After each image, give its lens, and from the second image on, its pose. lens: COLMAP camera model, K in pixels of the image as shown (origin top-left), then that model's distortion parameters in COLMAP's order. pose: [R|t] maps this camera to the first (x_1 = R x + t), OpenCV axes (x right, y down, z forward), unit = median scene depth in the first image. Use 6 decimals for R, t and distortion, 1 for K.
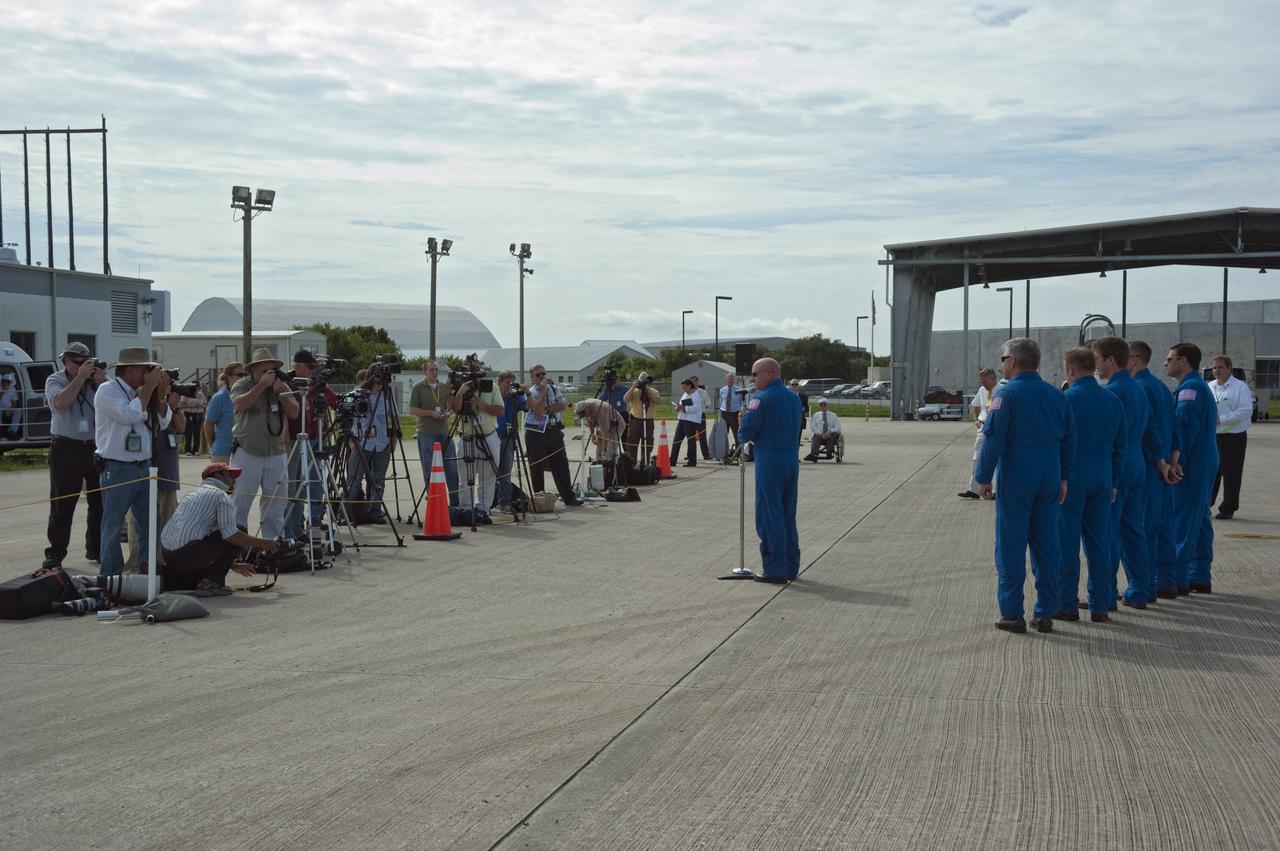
lens RADIAL K [[1466.0, 0, 643.8], [0, 1466.0, 423.5], [0, 0, 1]] dist [0.039582, 0.000000]
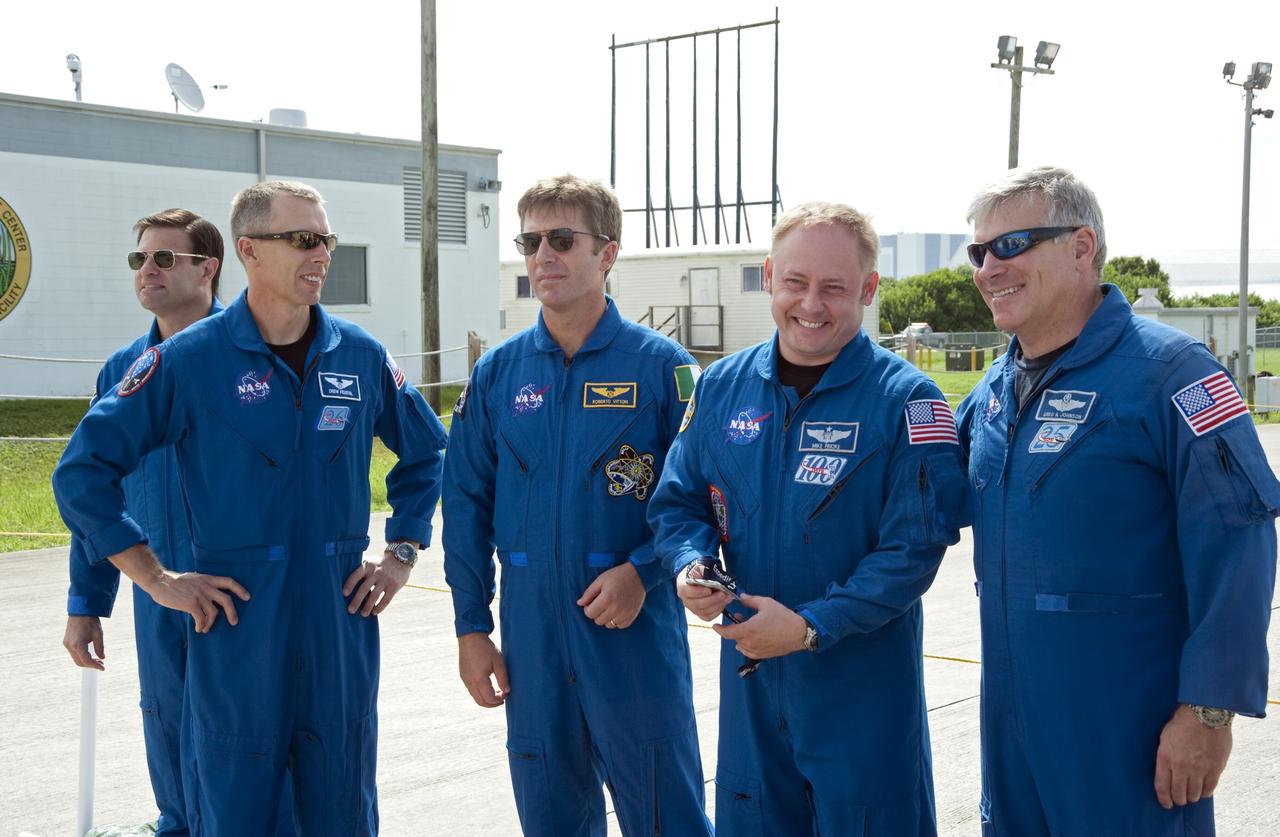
lens RADIAL K [[1697.6, 0, 633.5], [0, 1697.6, 411.8], [0, 0, 1]] dist [0.168440, 0.000000]
pose [[0.885367, 0.016023, -0.464617, 0.013256], [-0.006826, 0.999746, 0.021471, -0.007290], [0.464843, -0.015839, 0.885251, 0.305590]]
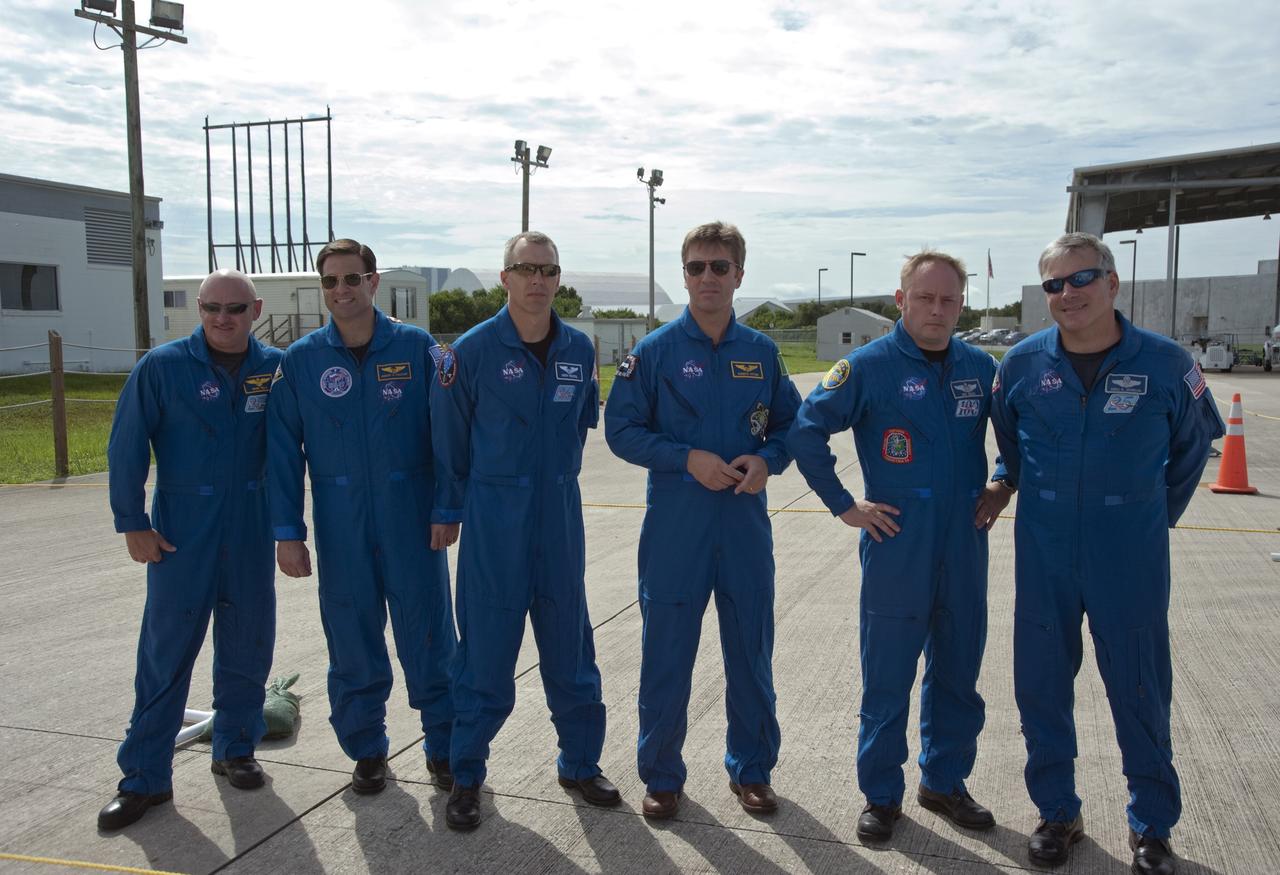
lens RADIAL K [[1118.7, 0, 639.6], [0, 1118.7, 444.5], [0, 0, 1]] dist [-0.001442, 0.027573]
pose [[0.991990, 0.009989, -0.125922, -0.004963], [-0.000805, 0.997348, 0.072770, -0.007351], [0.126315, -0.072086, 0.989368, 0.303475]]
